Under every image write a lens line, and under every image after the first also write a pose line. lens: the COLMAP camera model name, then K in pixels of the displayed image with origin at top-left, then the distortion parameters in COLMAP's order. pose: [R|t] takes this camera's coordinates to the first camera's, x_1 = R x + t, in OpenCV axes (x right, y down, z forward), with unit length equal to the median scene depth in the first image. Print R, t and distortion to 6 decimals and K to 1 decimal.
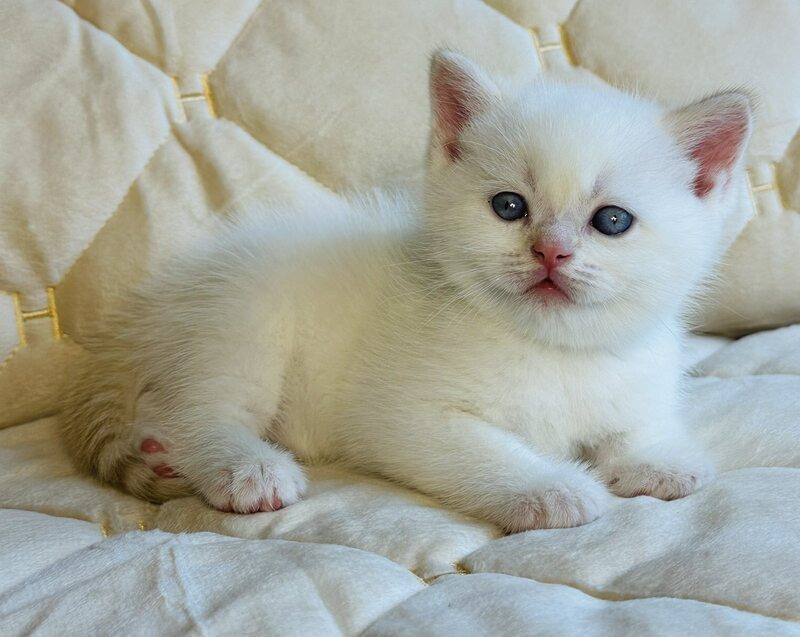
lens RADIAL K [[1387.9, 0, 398.2], [0, 1387.9, 253.0], [0, 0, 1]] dist [0.190213, 0.034293]
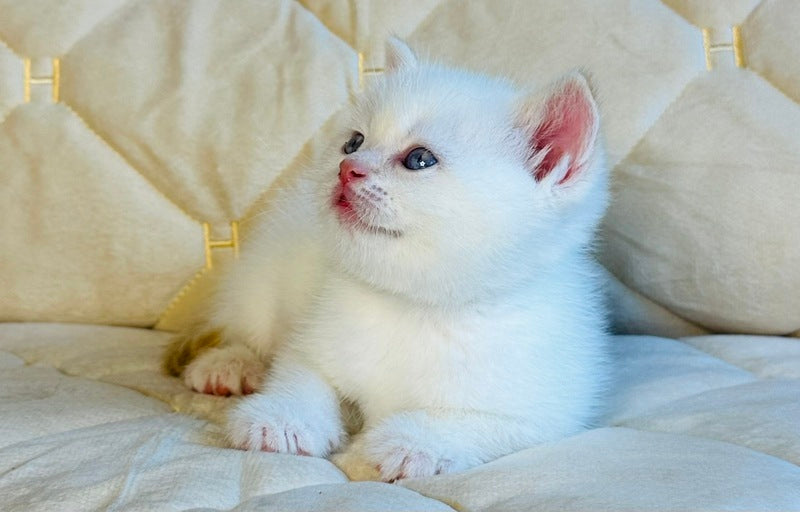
lens RADIAL K [[1465.6, 0, 401.3], [0, 1465.6, 222.6], [0, 0, 1]] dist [0.169948, 0.079590]
pose [[0.931003, 0.108714, -0.348447, 0.316151], [-0.113087, 0.993554, 0.007833, -0.001042], [0.347053, 0.032112, 0.937296, -0.115781]]
